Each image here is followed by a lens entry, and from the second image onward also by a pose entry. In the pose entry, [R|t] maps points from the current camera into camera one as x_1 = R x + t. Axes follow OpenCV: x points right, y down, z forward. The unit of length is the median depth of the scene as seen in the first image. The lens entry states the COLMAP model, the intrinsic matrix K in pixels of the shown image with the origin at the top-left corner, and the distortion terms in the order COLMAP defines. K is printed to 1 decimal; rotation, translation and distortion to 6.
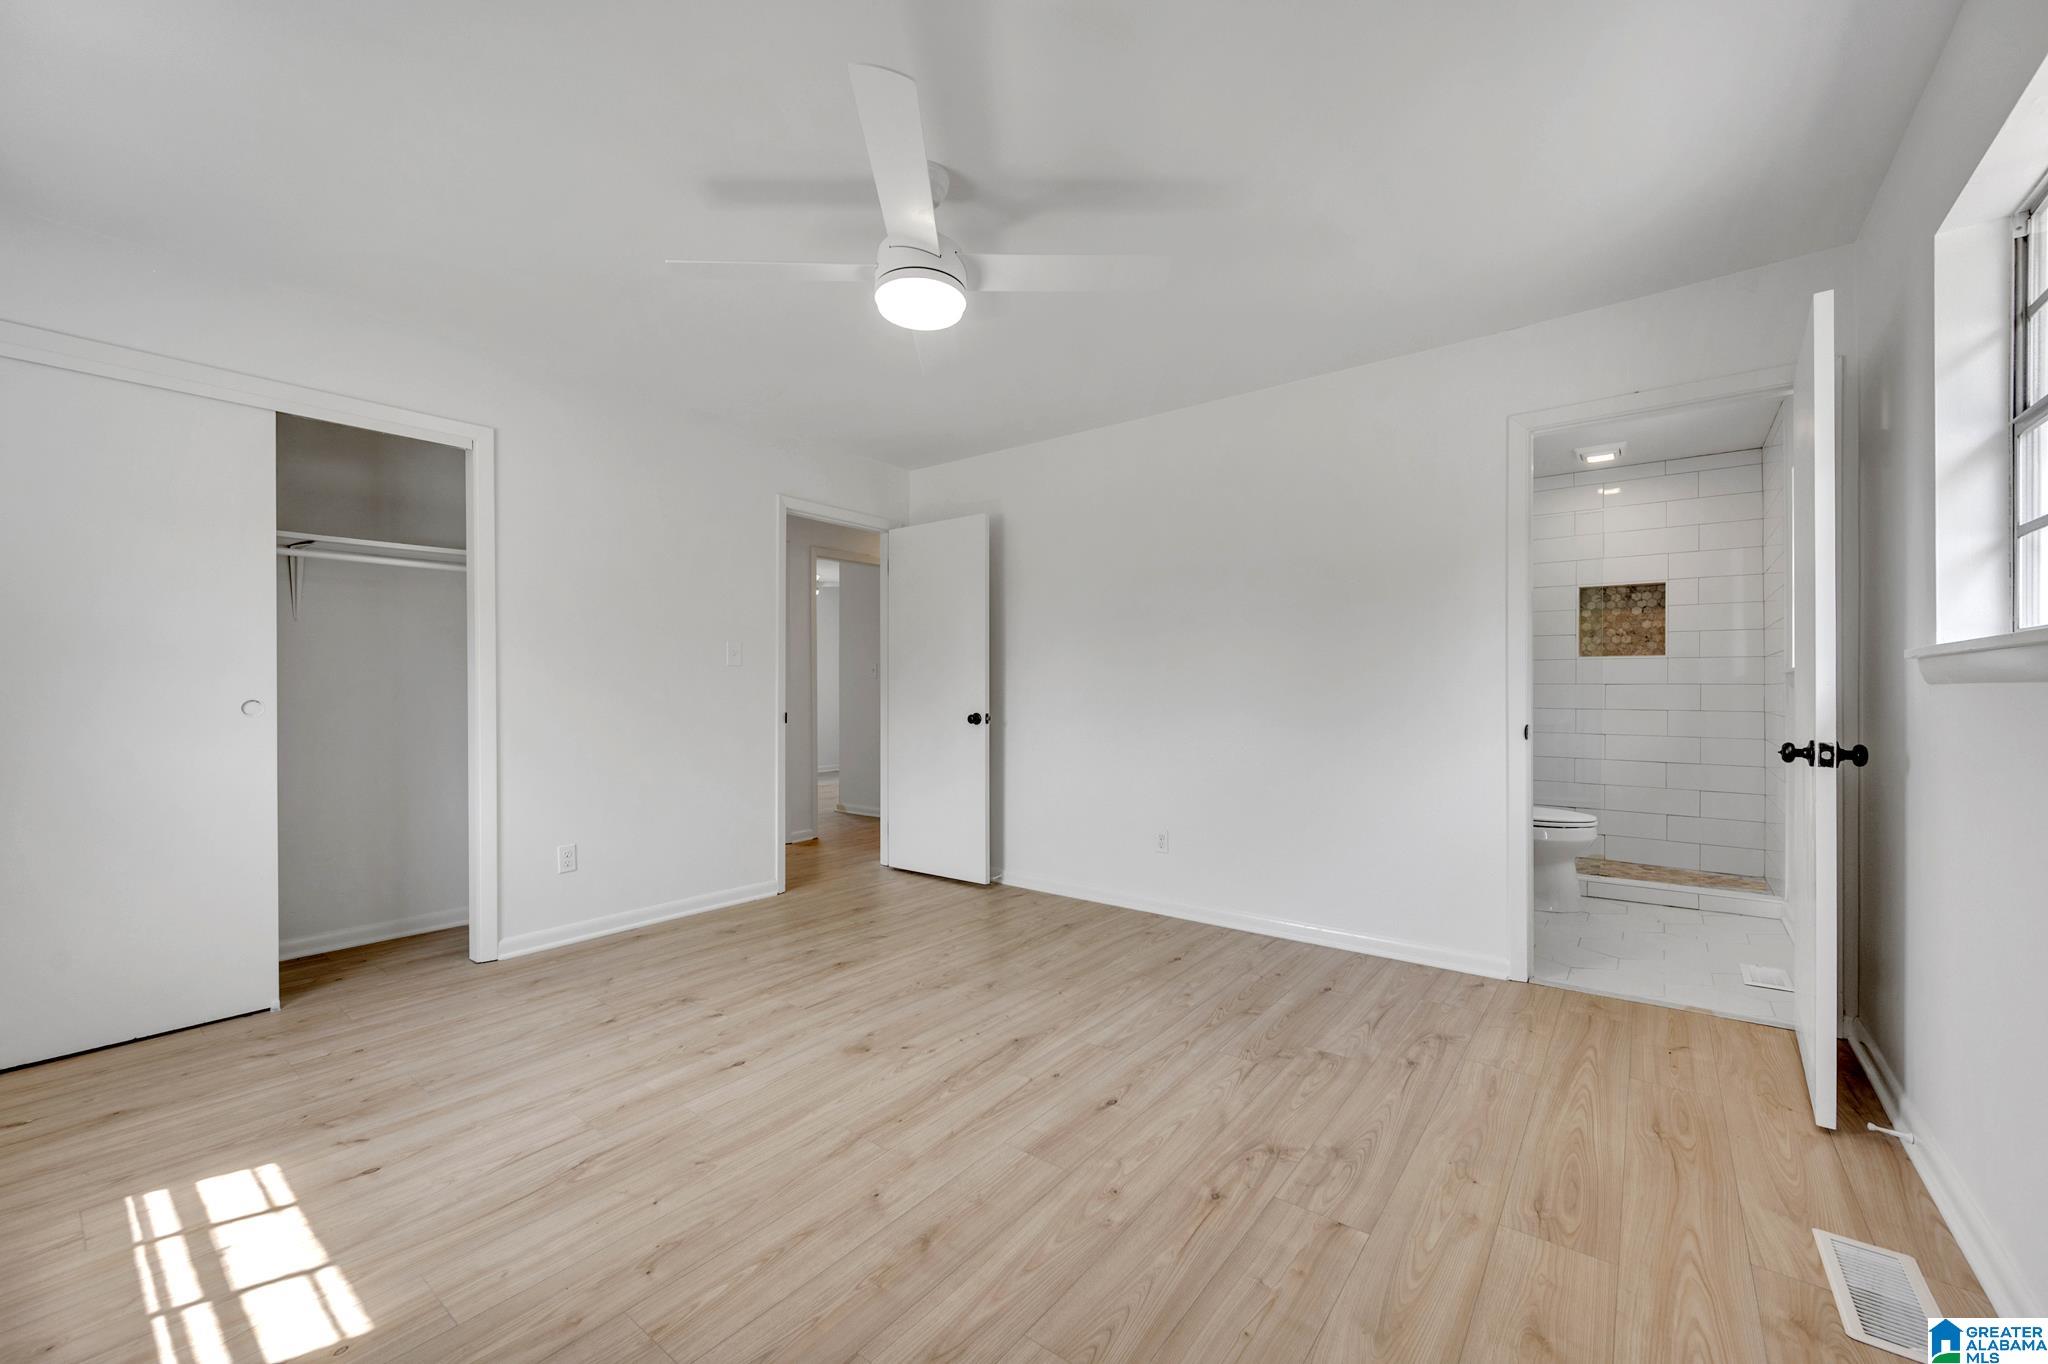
lens RADIAL K [[805.8, 0, 1028.3], [0, 805.8, 688.5], [0, 0, 1]] dist [-0.001719, -0.000165]
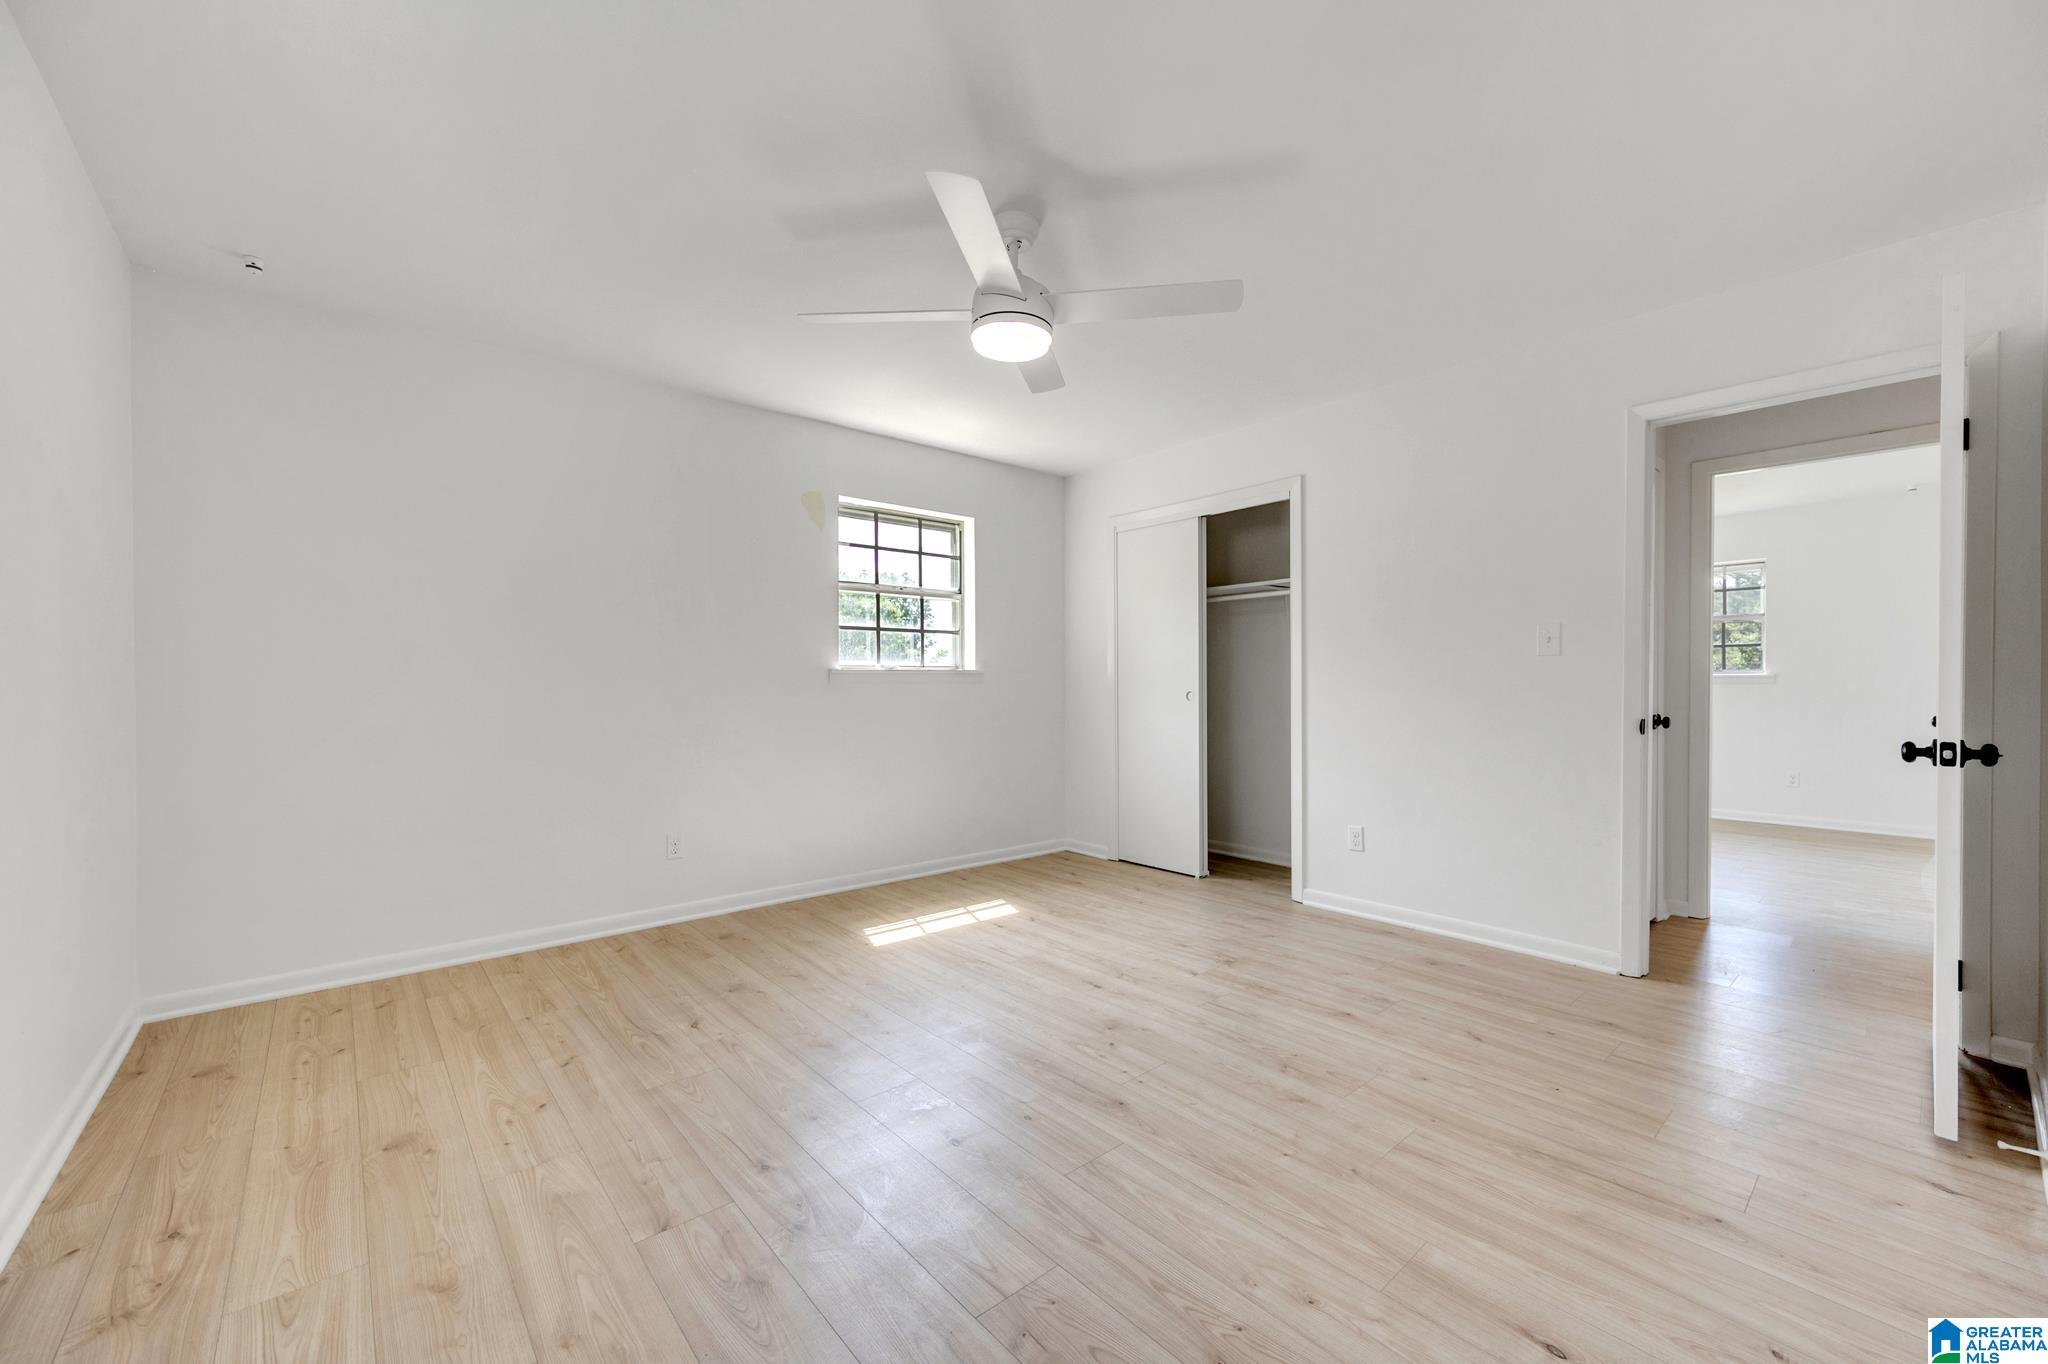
lens RADIAL K [[805.8, 0, 1028.3], [0, 805.8, 688.5], [0, 0, 1]] dist [-0.001719, -0.000165]
pose [[-0.193946, 0.006434, -0.980991, 0.792279], [0.001063, 0.999979, 0.006349, -0.003545], [0.981012, 0.000189, -0.193949, 1.019848]]
